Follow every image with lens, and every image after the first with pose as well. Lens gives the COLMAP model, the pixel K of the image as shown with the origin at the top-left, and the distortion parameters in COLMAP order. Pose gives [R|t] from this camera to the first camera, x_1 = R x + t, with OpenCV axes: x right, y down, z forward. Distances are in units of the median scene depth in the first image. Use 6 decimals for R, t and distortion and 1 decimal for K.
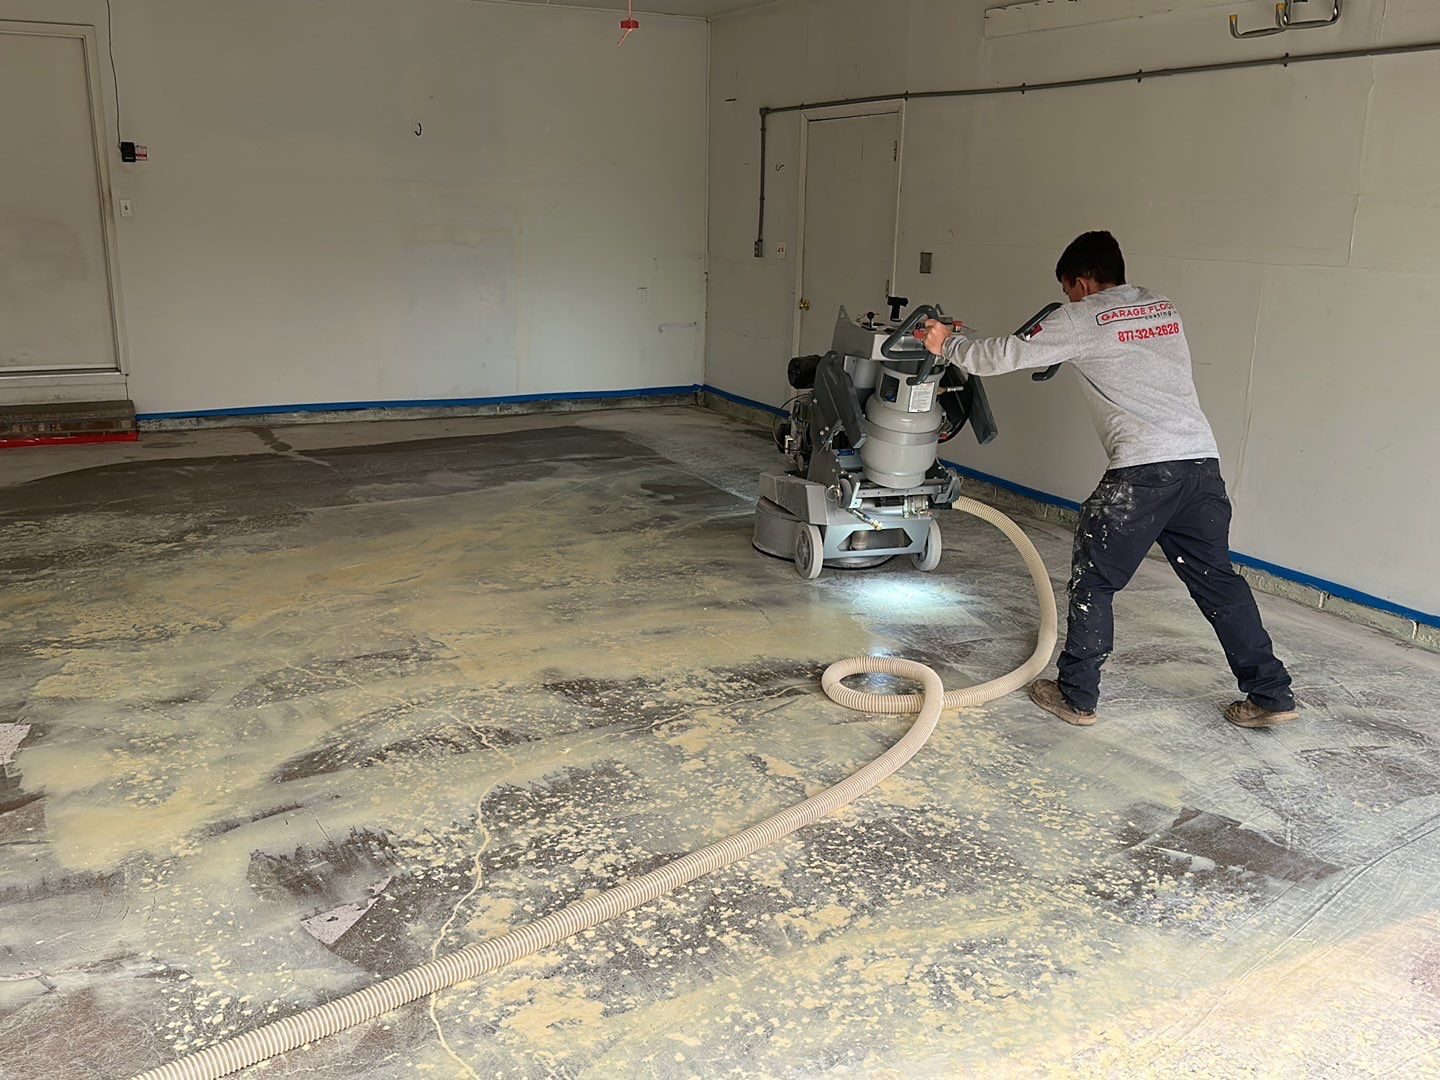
lens RADIAL K [[1278.1, 0, 725.7], [0, 1278.1, 547.4], [0, 0, 1]] dist [0.044537, -0.138165]
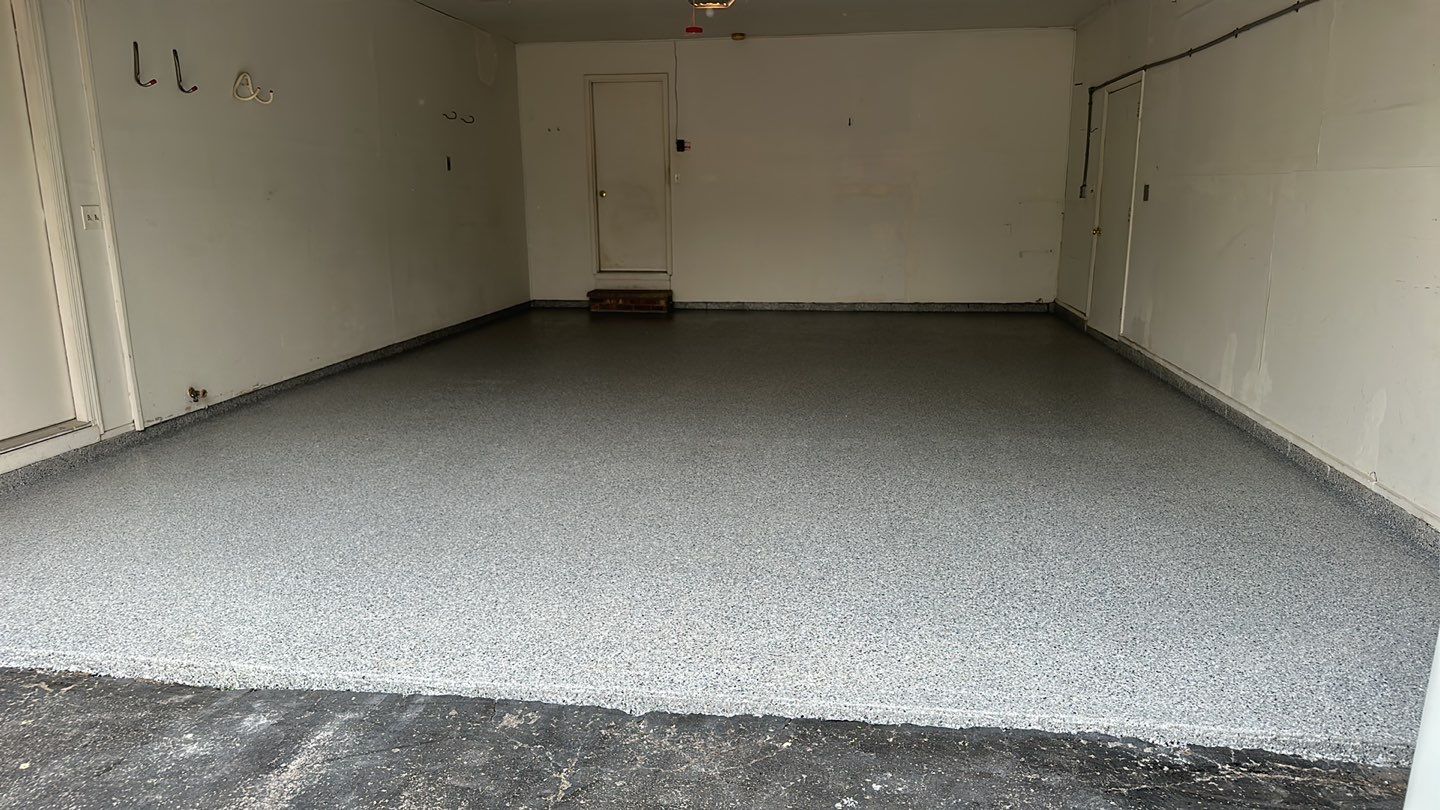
lens RADIAL K [[982.1, 0, 712.1], [0, 982.1, 410.5], [0, 0, 1]] dist [0.018030, -0.032020]
pose [[0.822150, 0.093915, -0.561471, 0.652486], [-0.119155, 0.992840, -0.008408, 0.097641], [0.556661, 0.073815, 0.827454, -0.087332]]
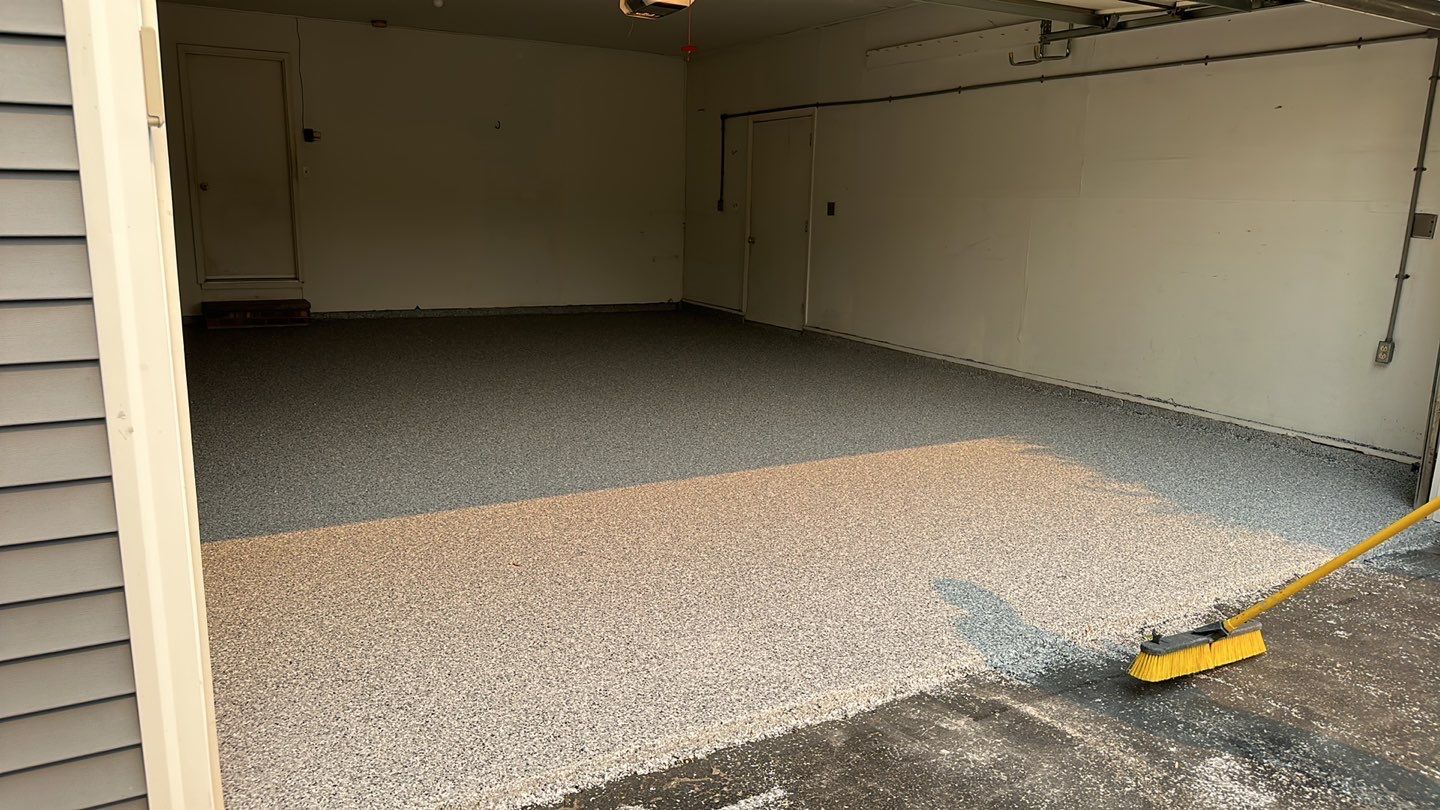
lens RADIAL K [[982.1, 0, 724.3], [0, 982.1, 401.9], [0, 0, 1]] dist [0.018030, -0.032020]
pose [[0.998323, -0.005885, 0.057586, -0.082433], [0.009418, 0.998076, -0.061277, 0.156859], [-0.057115, 0.061716, 0.996458, -0.328981]]
